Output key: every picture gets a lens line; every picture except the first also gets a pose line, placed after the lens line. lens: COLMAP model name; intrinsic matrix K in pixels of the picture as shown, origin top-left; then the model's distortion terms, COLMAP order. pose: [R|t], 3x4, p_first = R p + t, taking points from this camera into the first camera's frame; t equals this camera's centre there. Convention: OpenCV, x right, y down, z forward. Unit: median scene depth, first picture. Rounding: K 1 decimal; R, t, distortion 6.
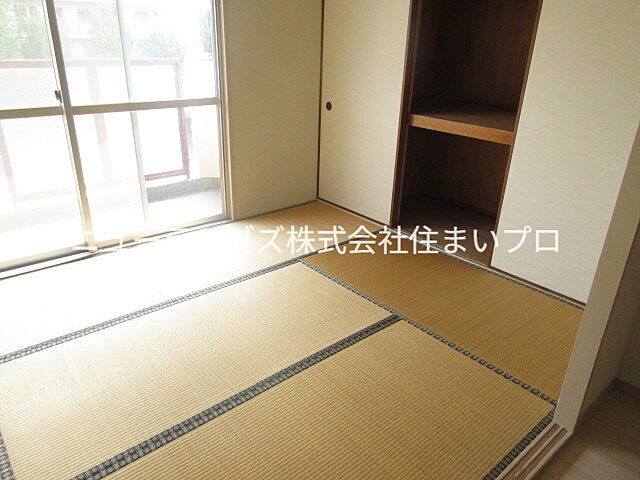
lens RADIAL K [[482.5, 0, 318.9], [0, 482.5, 239.3], [0, 0, 1]] dist [0.014400, 0.005134]
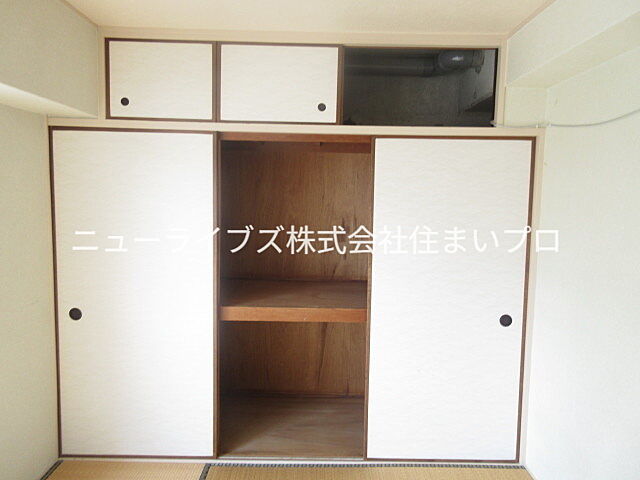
lens RADIAL K [[482.5, 0, 319.9], [0, 482.5, 242.7], [0, 0, 1]] dist [0.014400, 0.005134]
pose [[0.645060, -0.057038, 0.762000, -0.318543], [0.304722, 0.933689, -0.188069, -0.155955], [-0.700744, 0.353514, 0.619666, 0.337486]]
